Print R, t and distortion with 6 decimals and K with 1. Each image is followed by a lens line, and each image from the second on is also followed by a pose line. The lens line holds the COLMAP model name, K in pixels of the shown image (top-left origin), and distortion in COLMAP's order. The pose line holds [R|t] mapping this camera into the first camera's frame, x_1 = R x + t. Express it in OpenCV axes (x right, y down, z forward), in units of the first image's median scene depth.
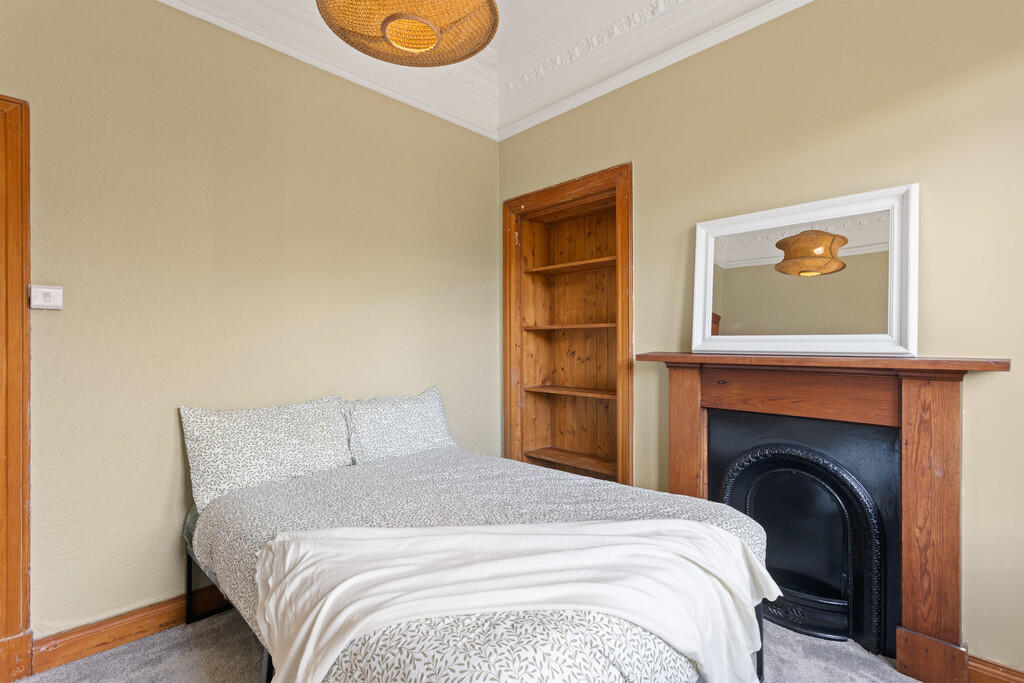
lens RADIAL K [[487.8, 0, 497.6], [0, 487.8, 332.7], [0, 0, 1]] dist [0.000629, 0.000721]
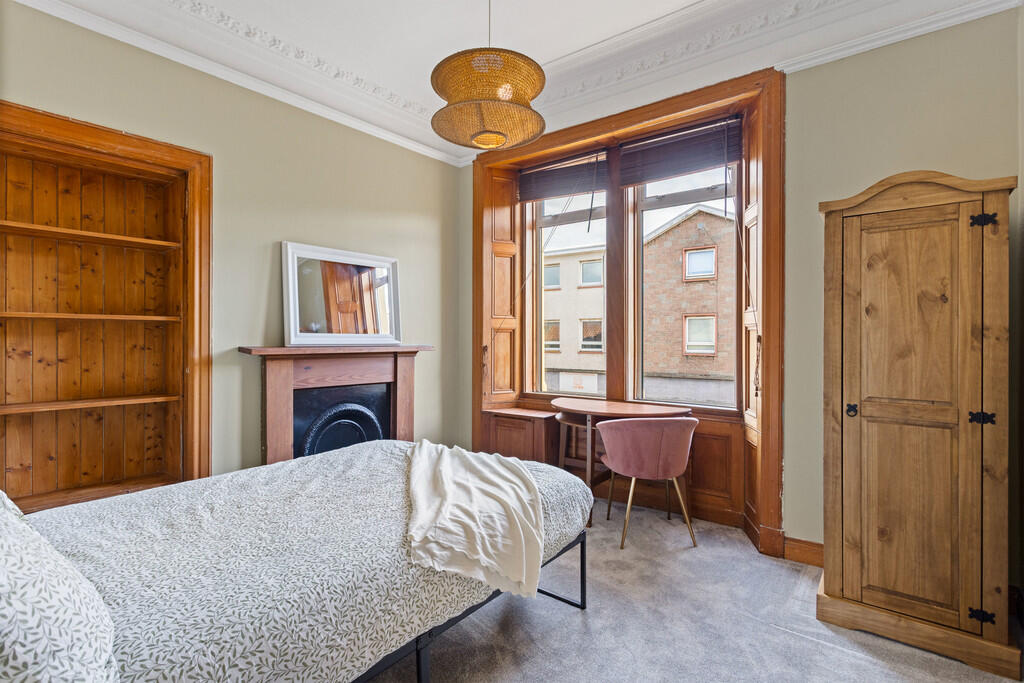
lens RADIAL K [[497.8, 0, 512.0], [0, 497.8, 341.5], [0, 0, 1]] dist [-0.000050, 0.000286]
pose [[-0.134435, -0.002501, 0.990919, -0.786302], [-0.020235, 0.999795, -0.000221, 0.014217], [-0.990716, -0.020081, -0.134458, 0.511621]]
